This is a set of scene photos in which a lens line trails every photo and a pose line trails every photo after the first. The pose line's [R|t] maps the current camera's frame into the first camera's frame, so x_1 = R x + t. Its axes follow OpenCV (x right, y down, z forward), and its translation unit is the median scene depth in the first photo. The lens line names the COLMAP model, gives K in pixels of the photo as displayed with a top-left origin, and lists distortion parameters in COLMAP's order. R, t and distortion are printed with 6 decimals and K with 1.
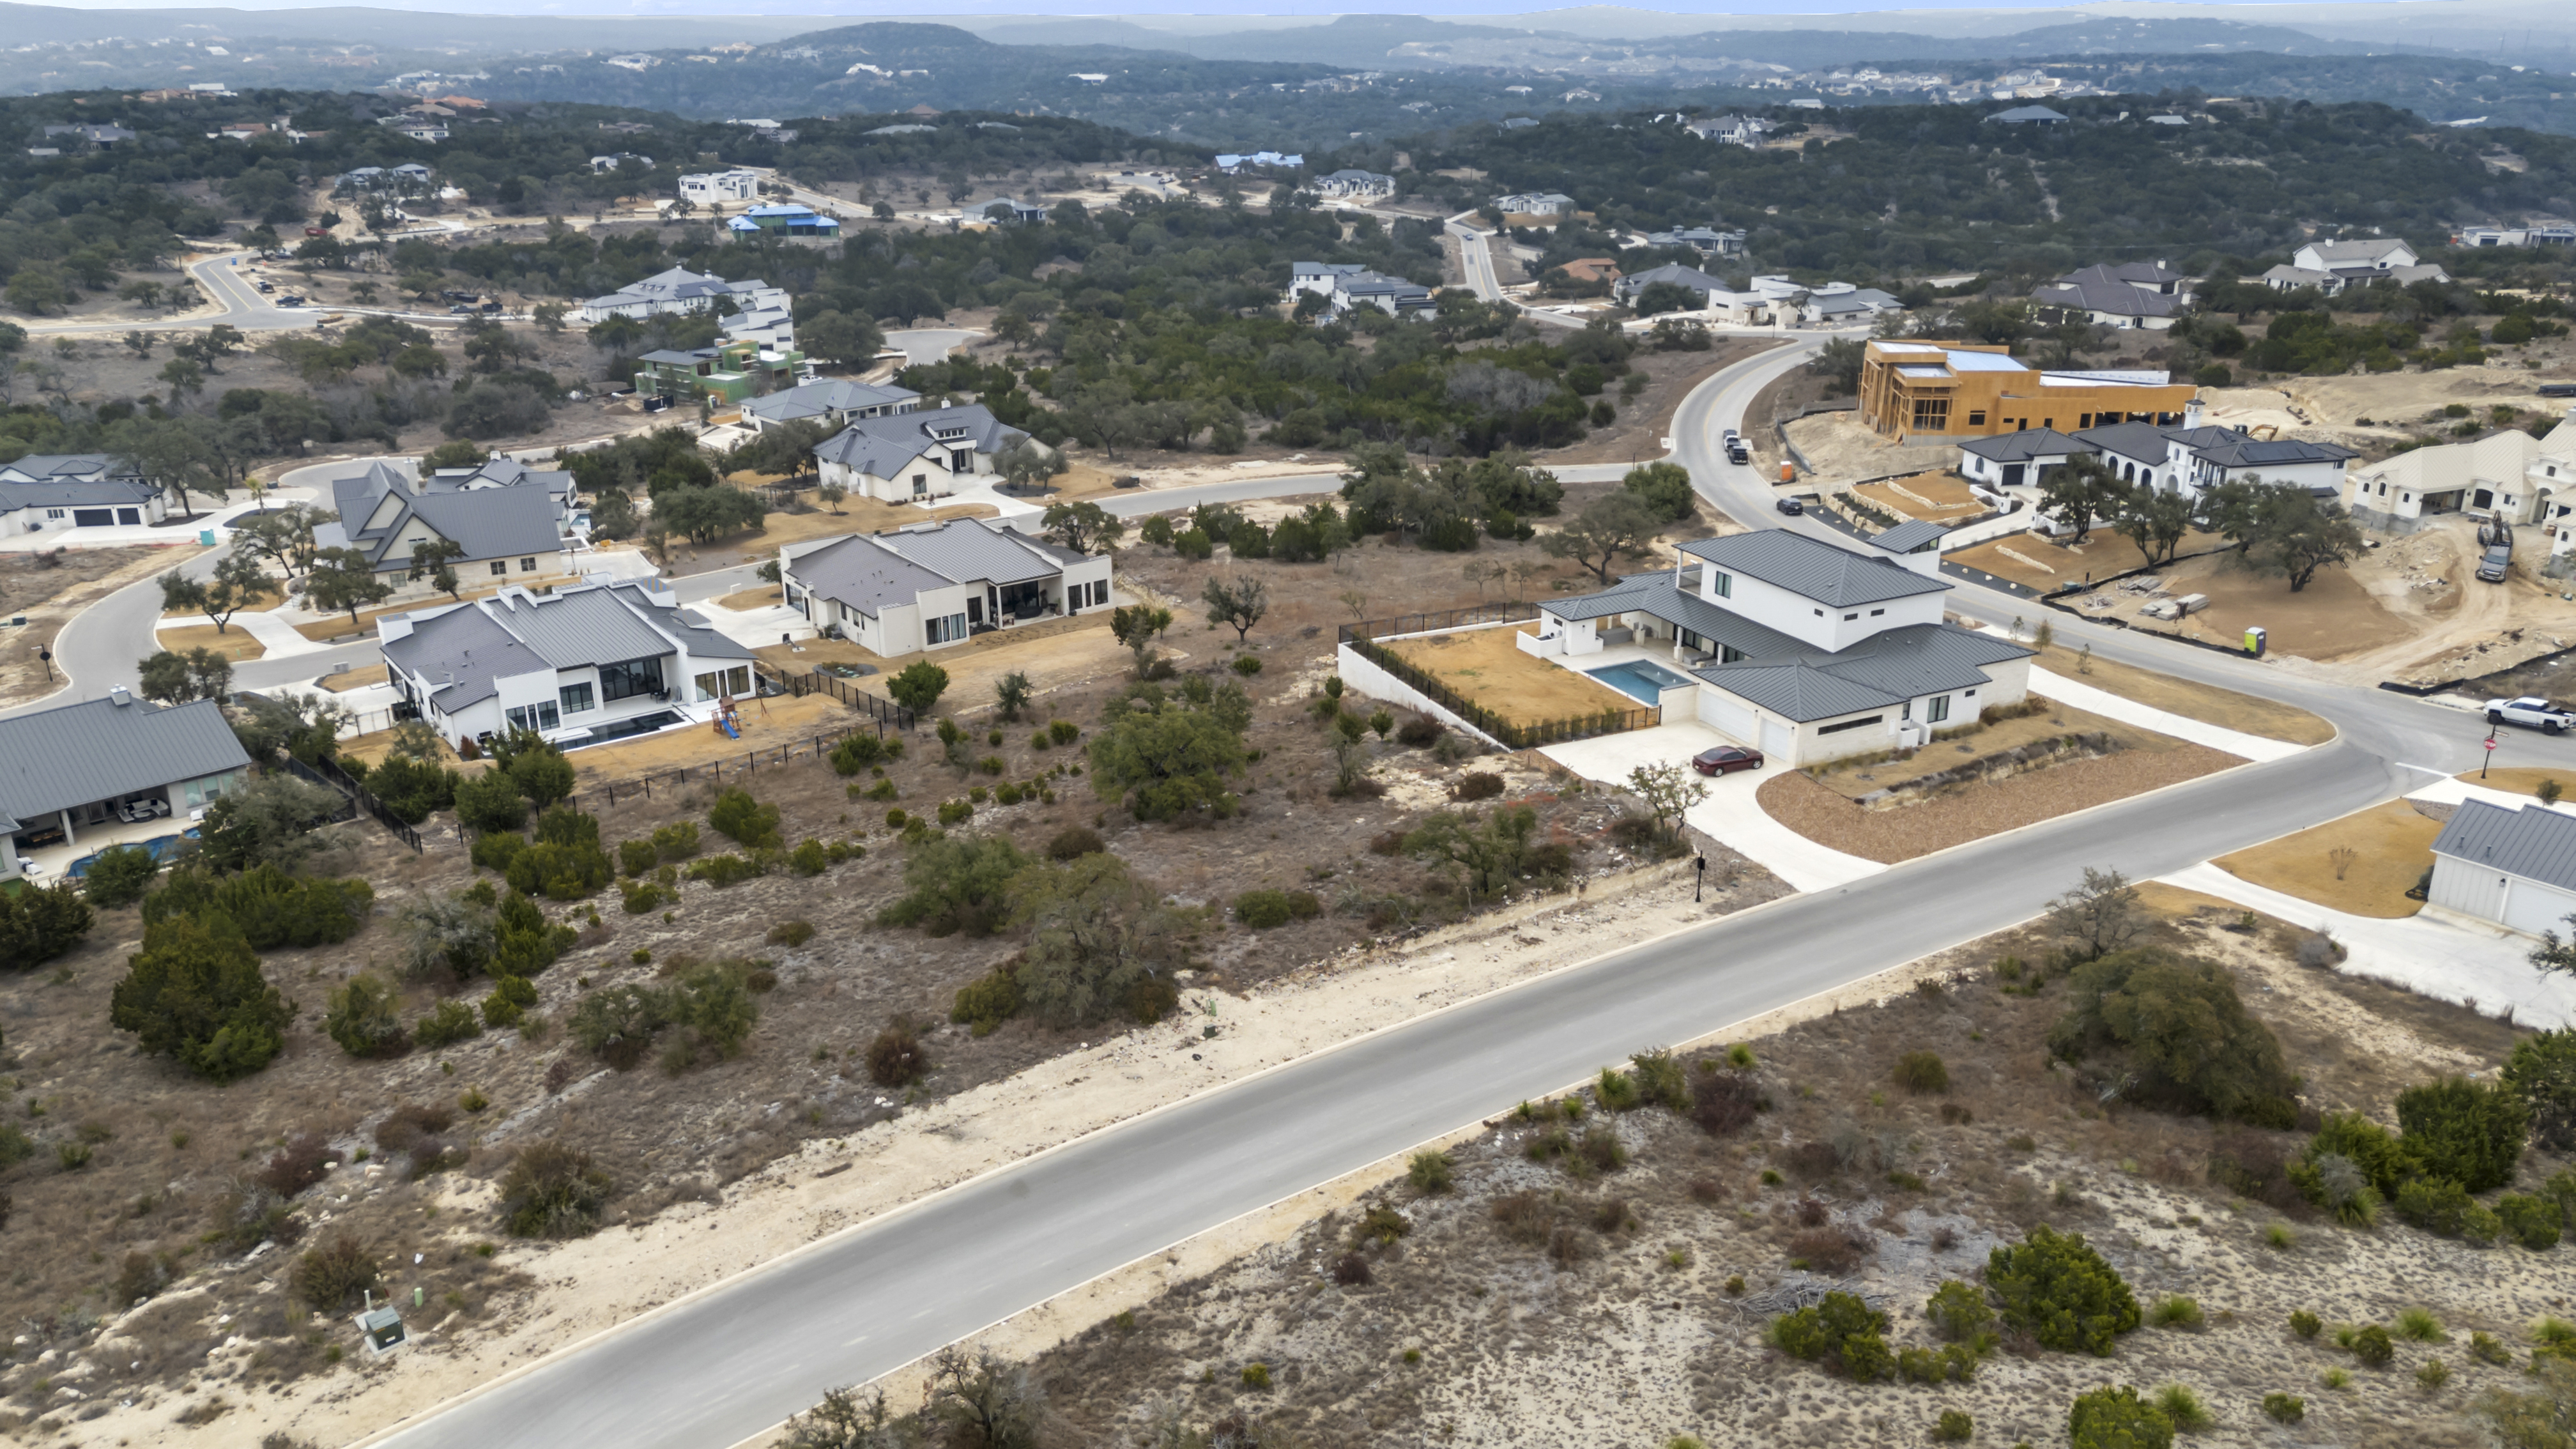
lens RADIAL K [[1899.2, 0, 1282.8], [0, 1899.2, 738.7], [0, 0, 1]] dist [0.076246, -0.077113]
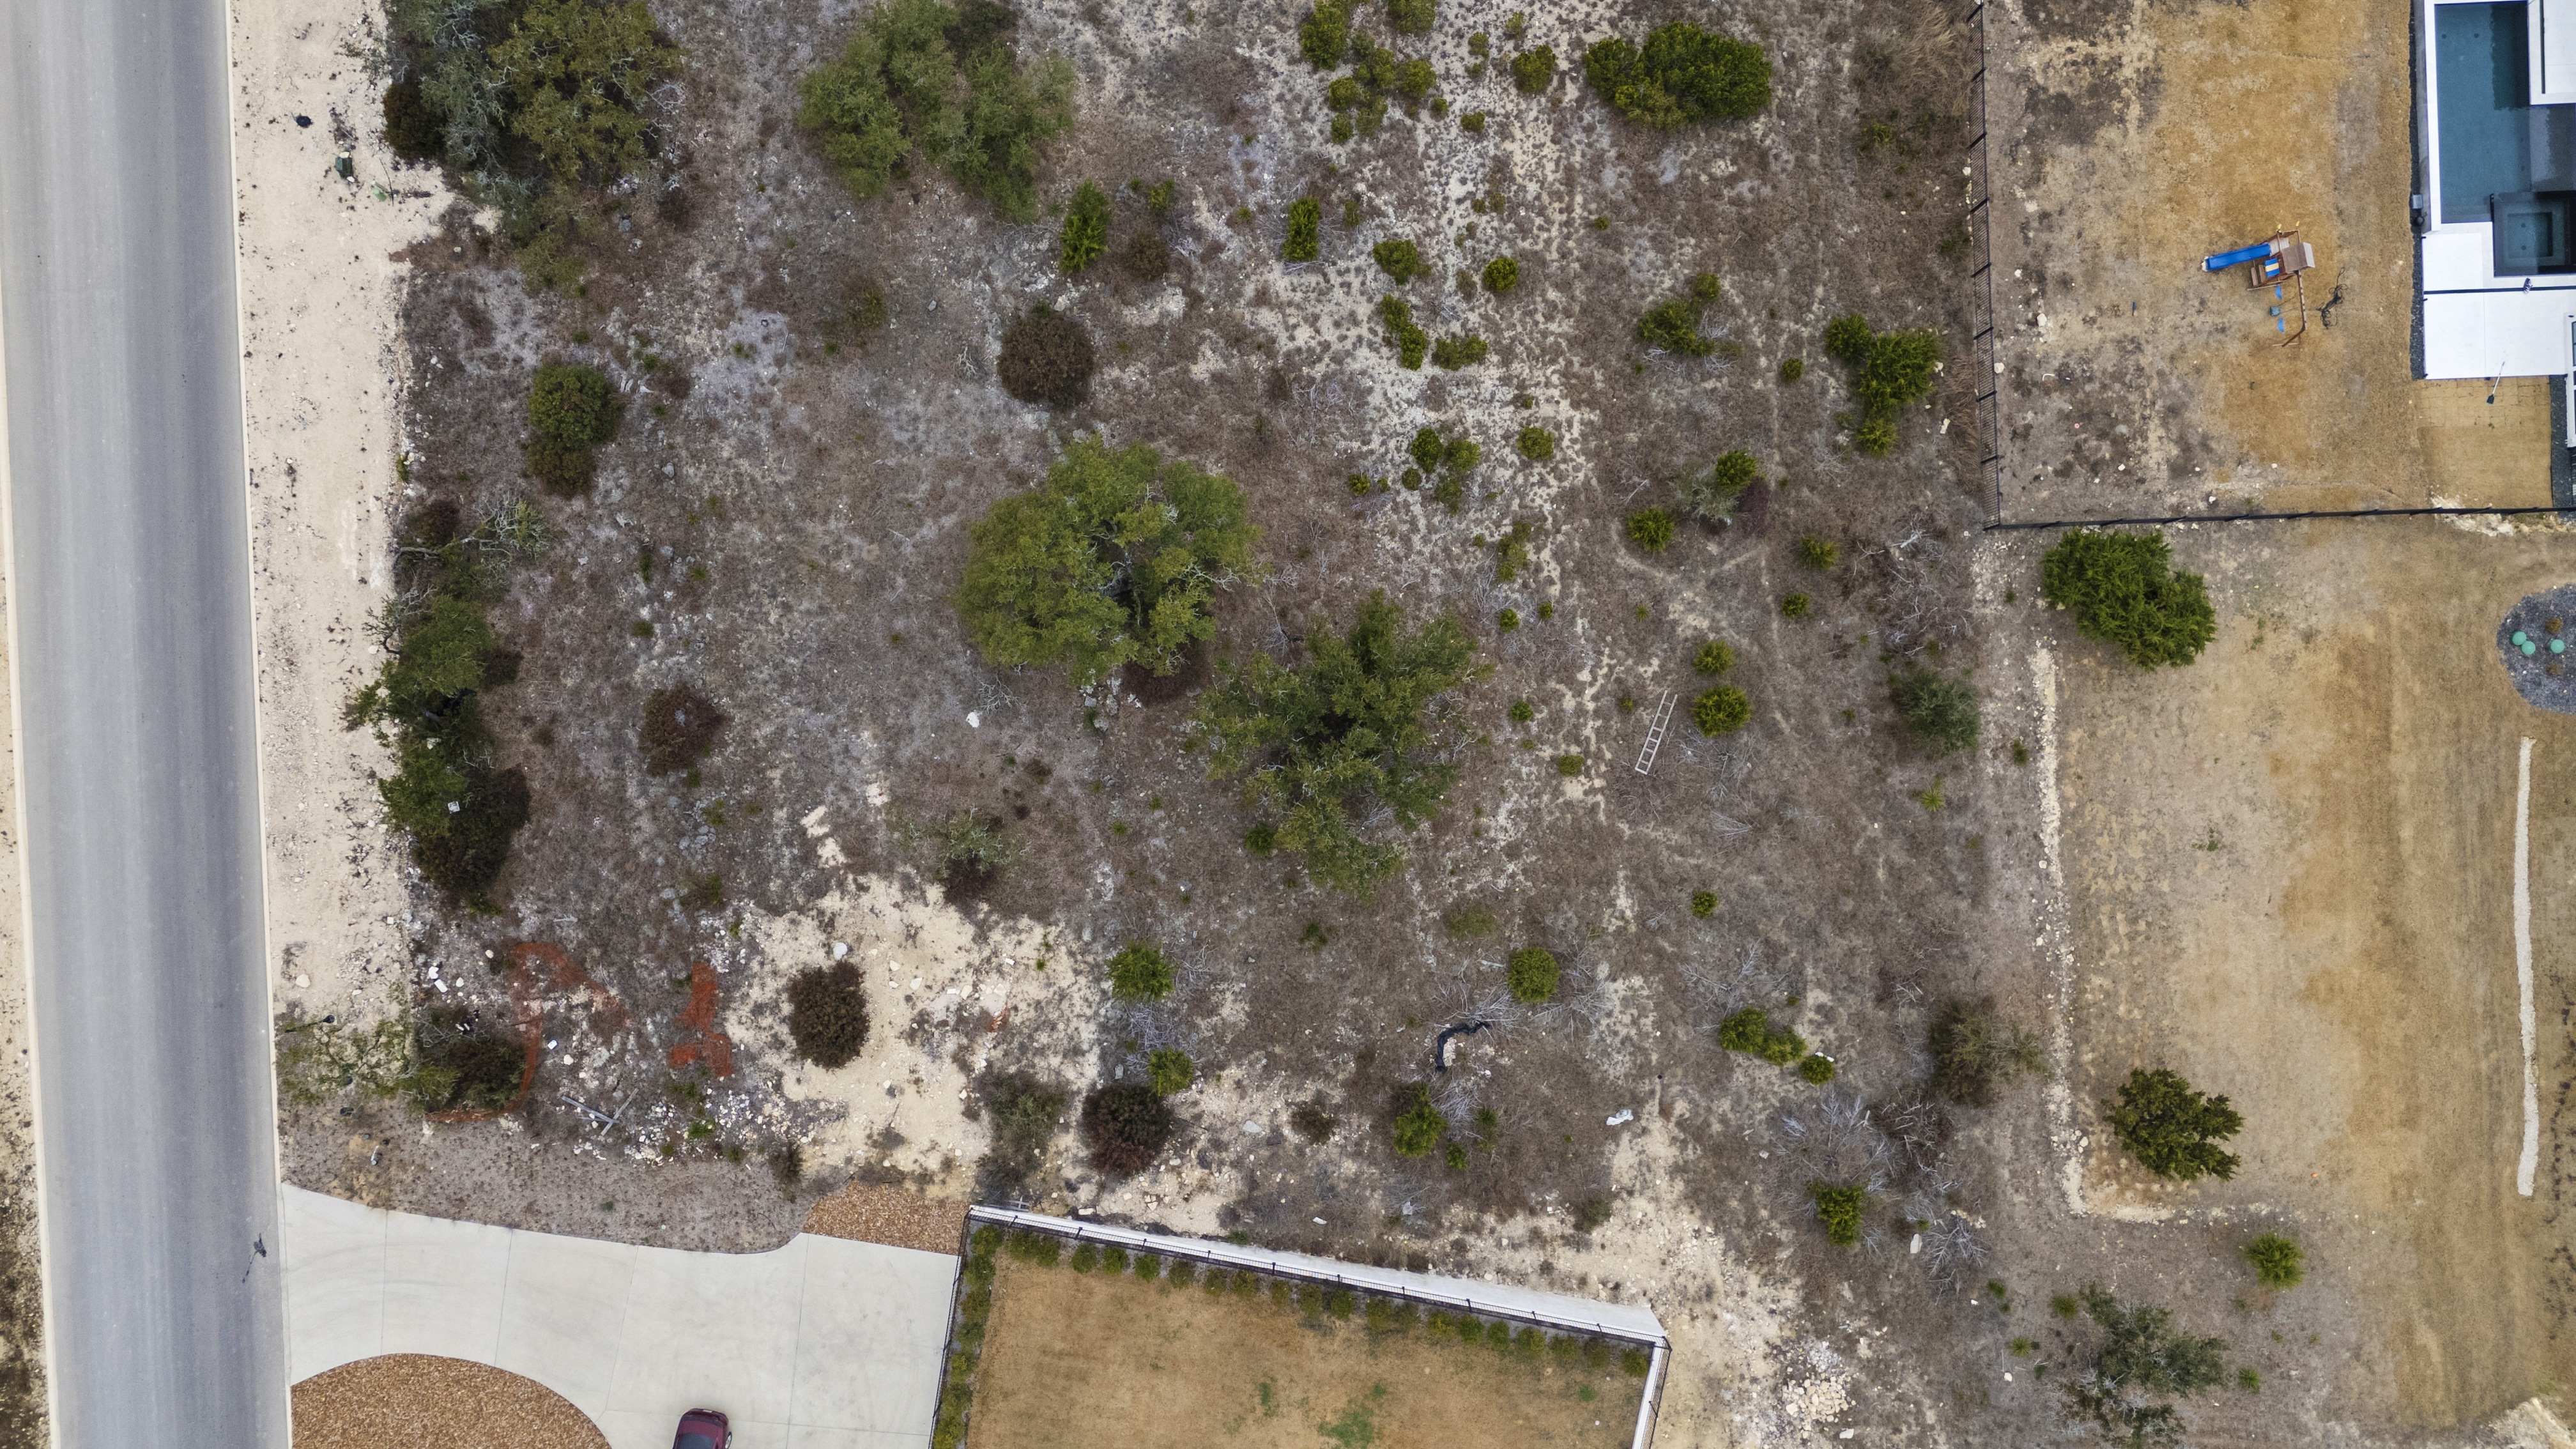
lens RADIAL K [[1911.0, 0, 1302.0], [0, 1911.0, 714.2], [0, 0, 1]] dist [0.065767, -0.058881]
pose [[-0.568050, 0.822935, 0.009875, -0.043269], [-0.277996, -0.203159, 0.938853, -0.380152], [0.774621, 0.530570, 0.344178, 0.588136]]
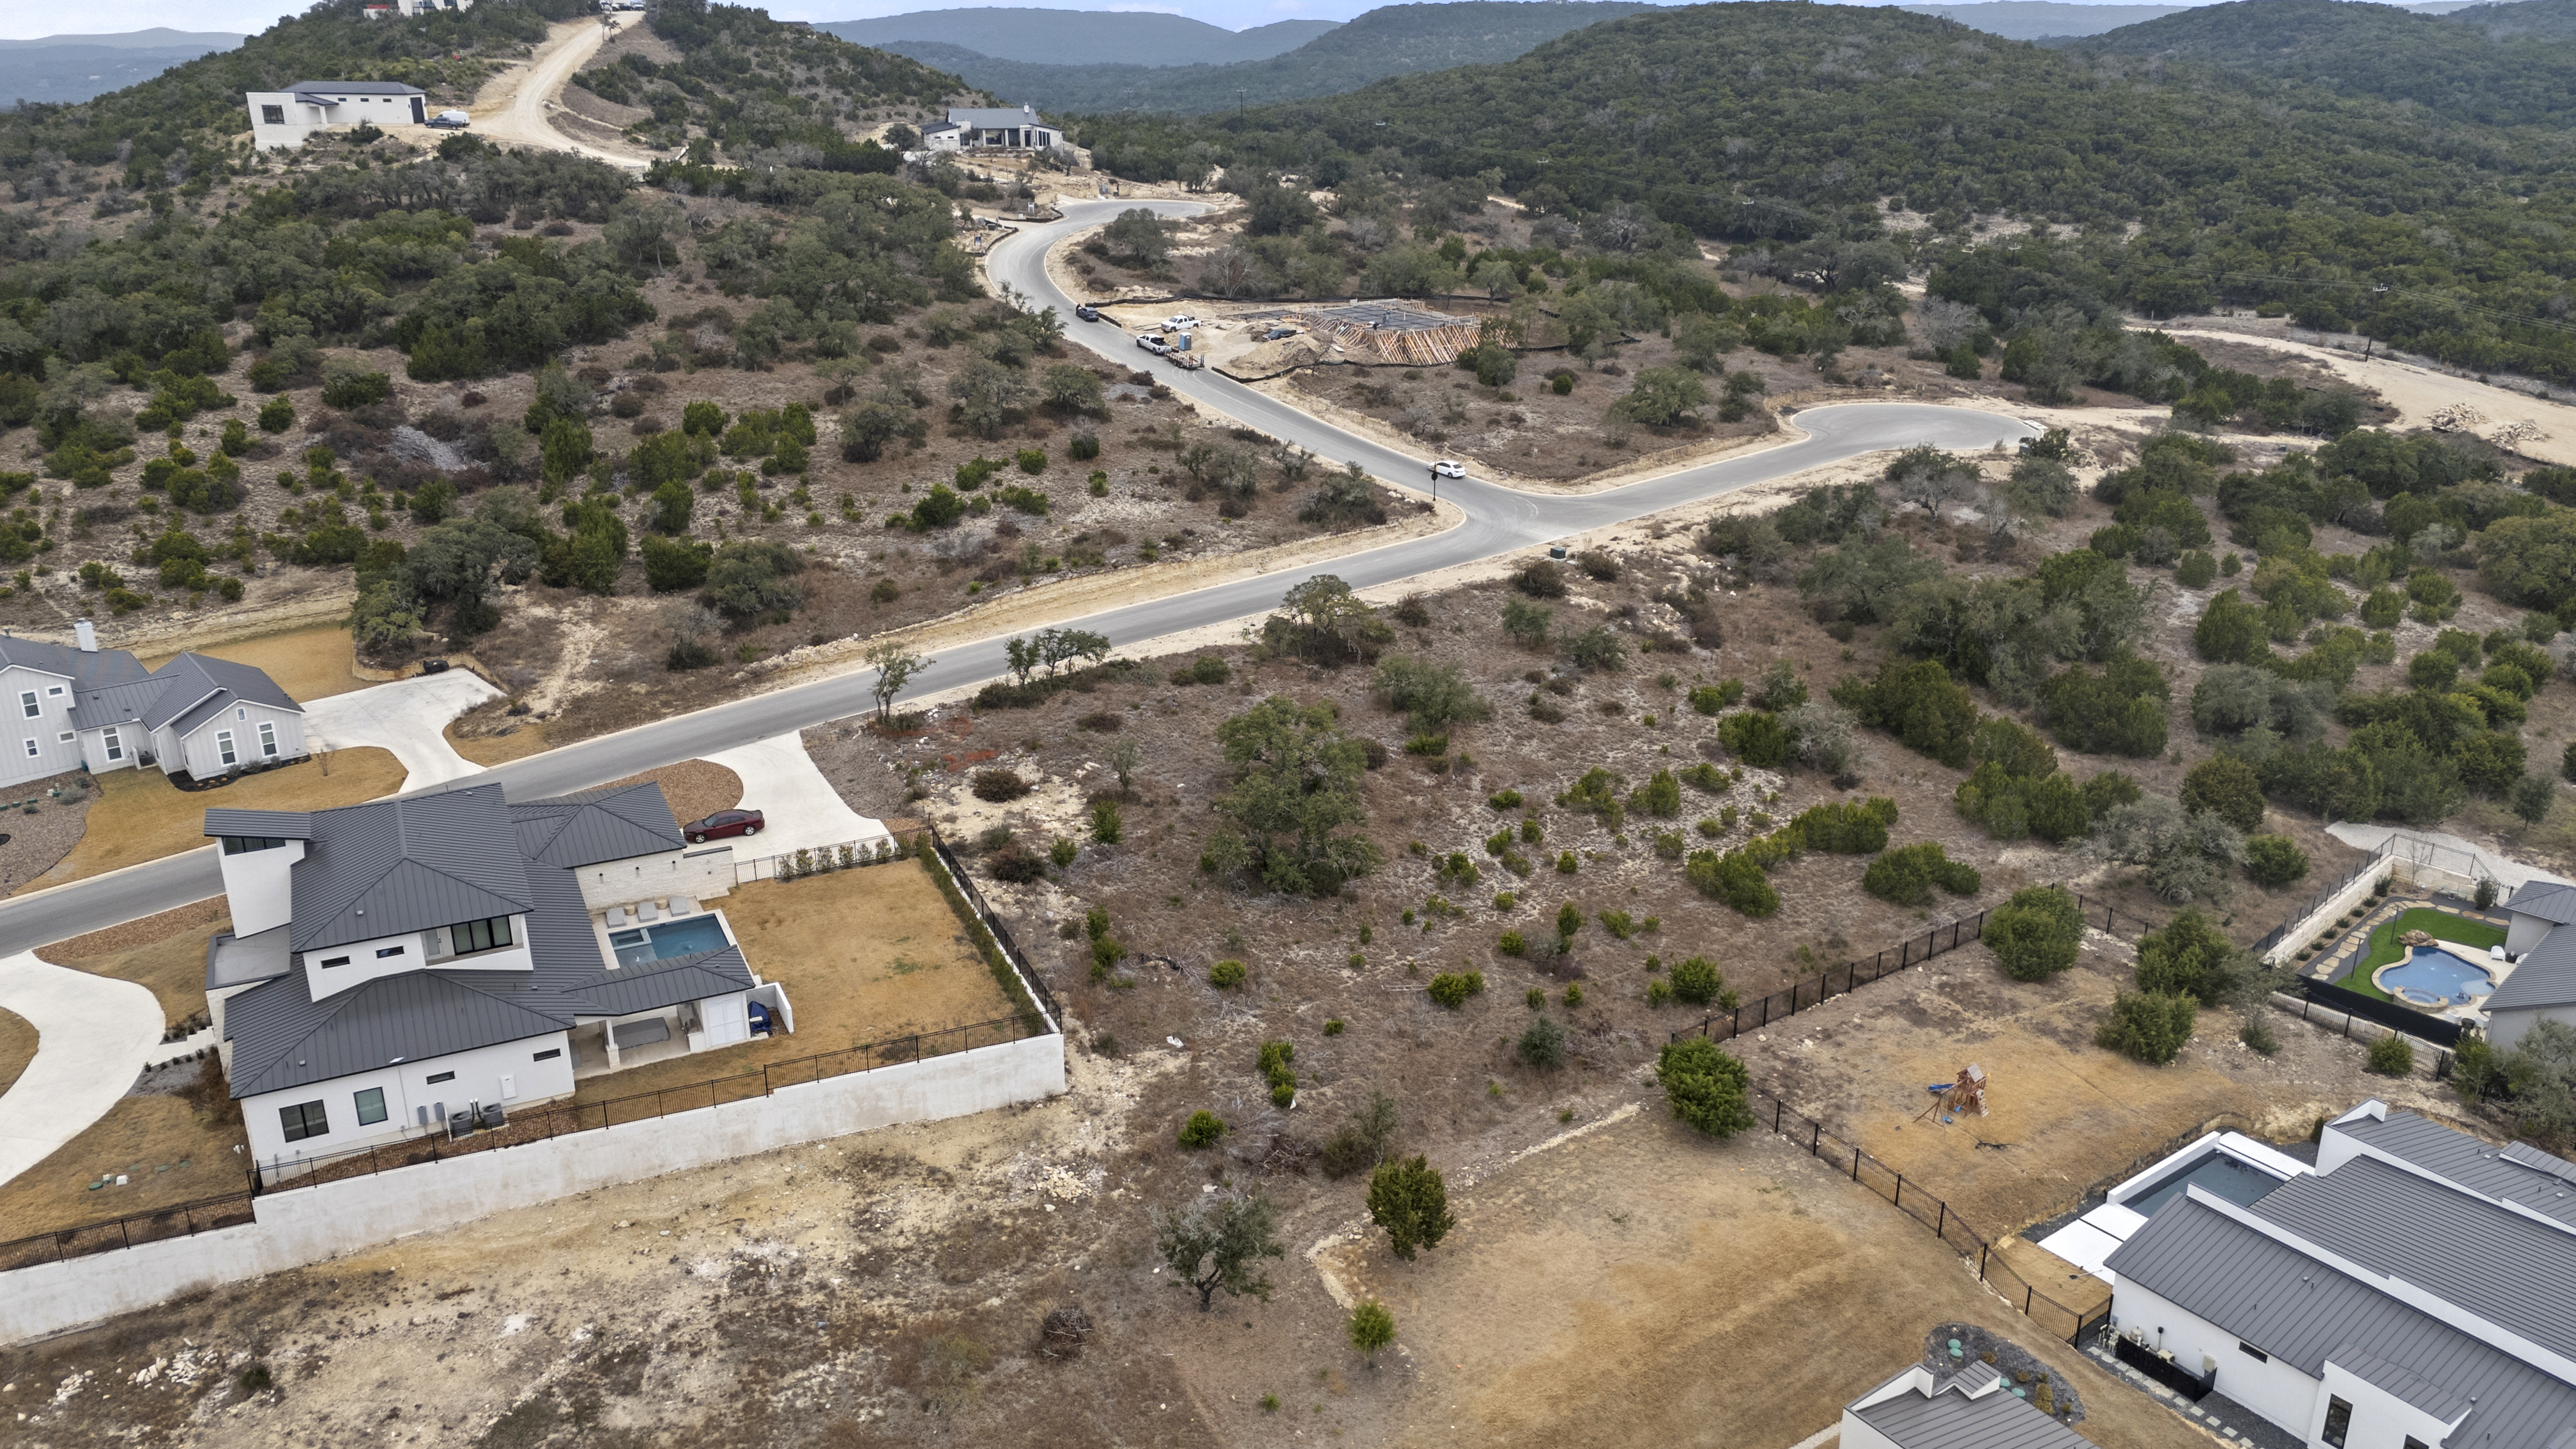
lens RADIAL K [[1911.0, 0, 1302.0], [0, 1911.0, 714.2], [0, 0, 1]] dist [0.065767, -0.058881]
pose [[-0.999968, 0.008037, 0.000308, -0.045954], [0.006289, 0.757482, 0.652826, -0.484891], [0.005014, 0.652807, -0.757508, 1.227034]]
